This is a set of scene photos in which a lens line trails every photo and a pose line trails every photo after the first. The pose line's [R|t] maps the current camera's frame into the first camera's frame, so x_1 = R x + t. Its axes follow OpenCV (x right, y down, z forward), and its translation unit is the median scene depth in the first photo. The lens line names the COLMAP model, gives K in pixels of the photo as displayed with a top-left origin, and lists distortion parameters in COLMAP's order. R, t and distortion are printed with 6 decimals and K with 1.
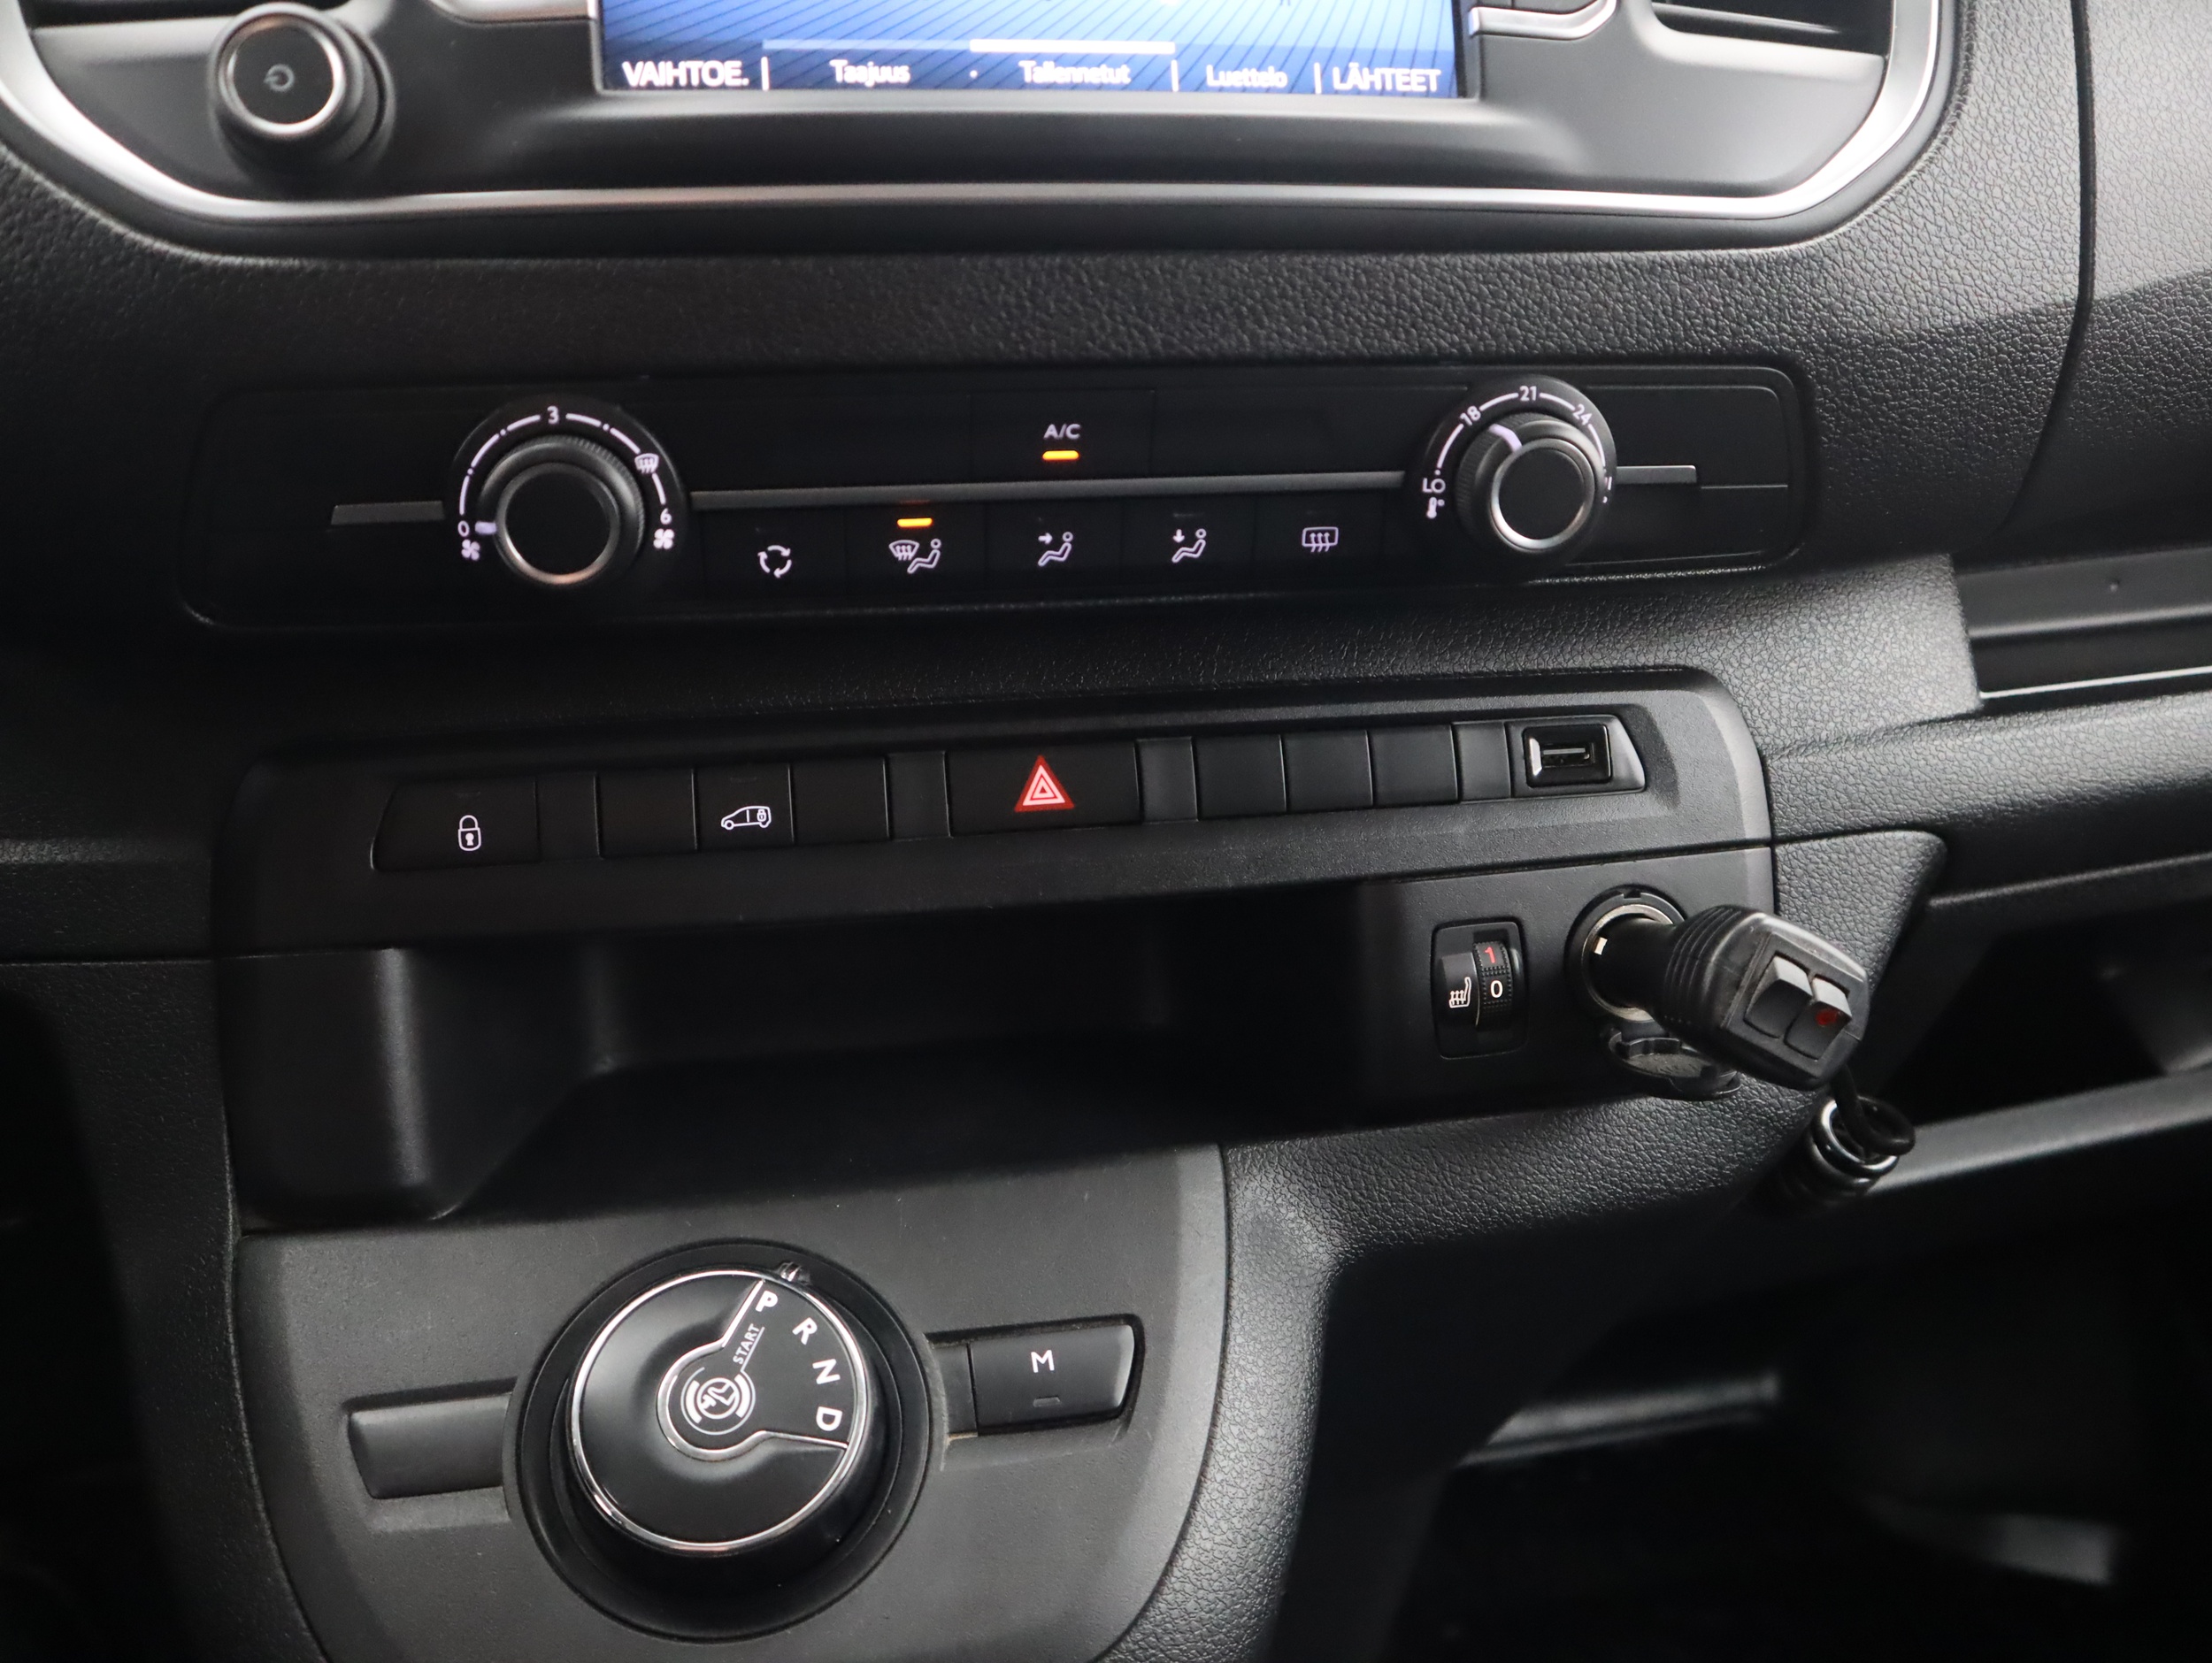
lens RADIAL K [[1789.5, 0, 1140.0], [0, 1789.5, 793.9], [0, 0, 1]] dist [-0.111417, 0.116970]
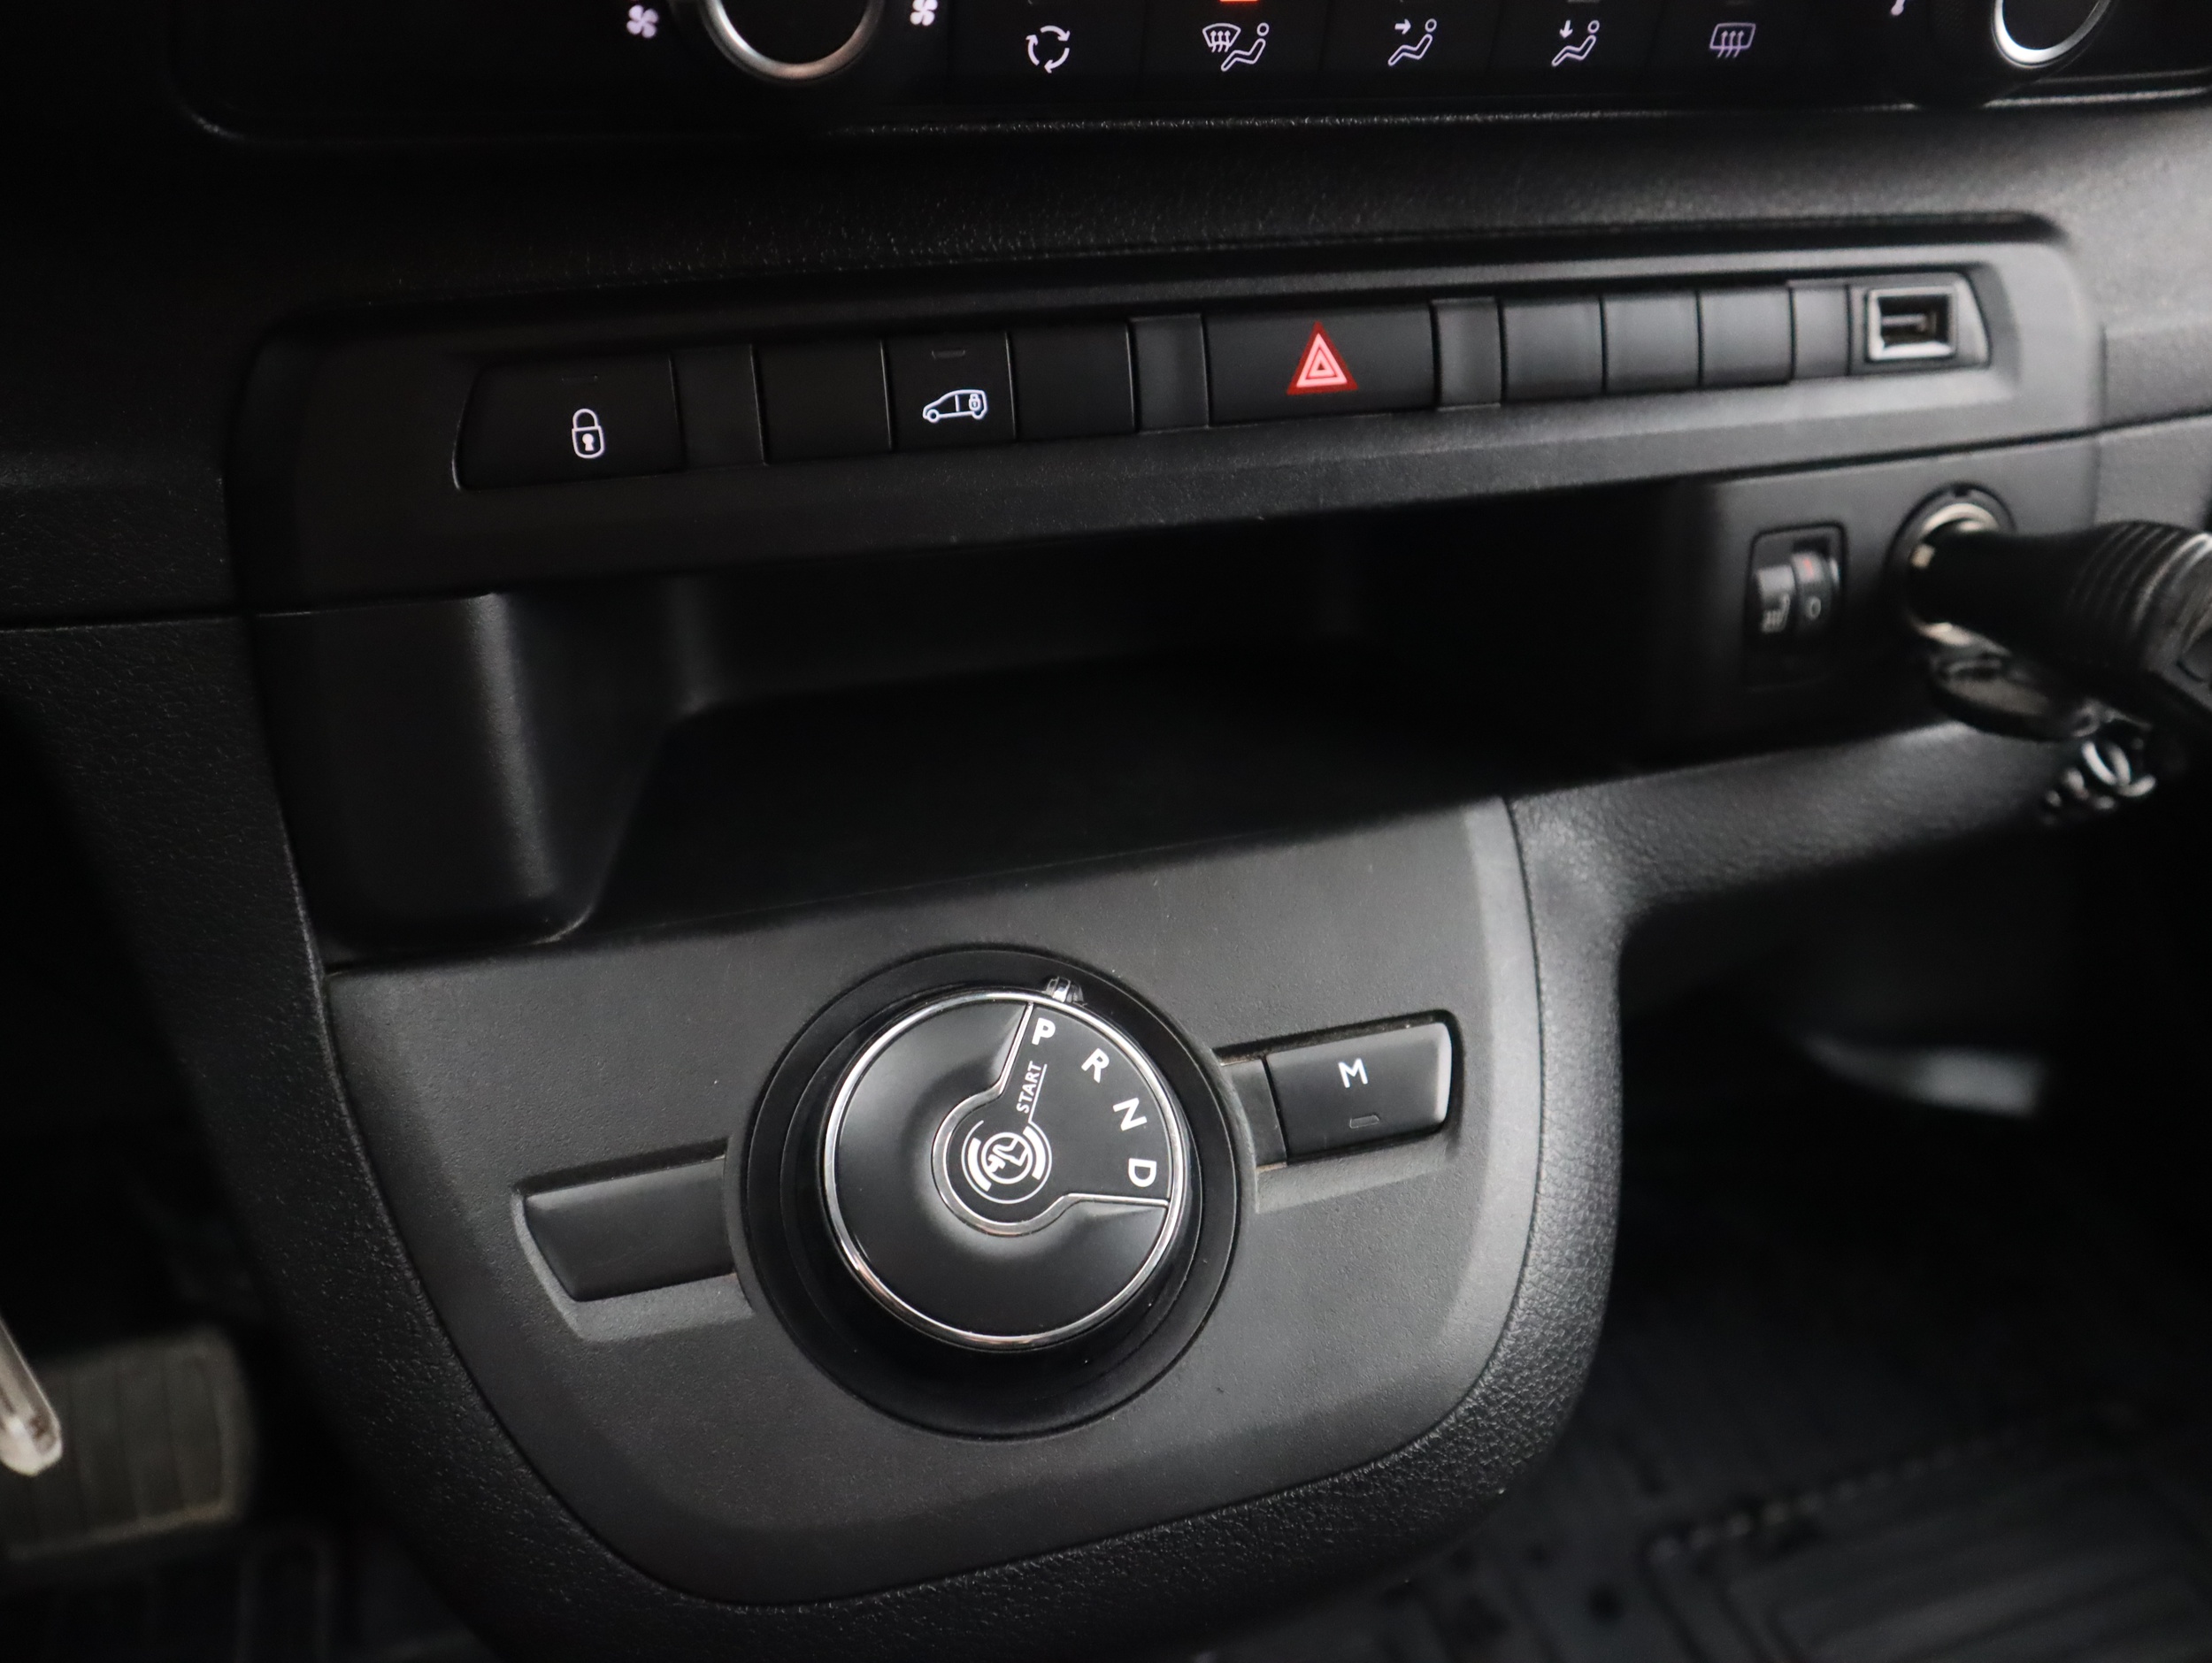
lens RADIAL K [[1789.5, 0, 1140.0], [0, 1789.5, 793.9], [0, 0, 1]] dist [-0.111417, 0.116970]
pose [[0.992296, -0.027312, 0.120844, -0.249458], [-0.006105, 0.963434, 0.267875, -0.031798], [-0.123742, -0.266549, 0.955845, 0.237740]]
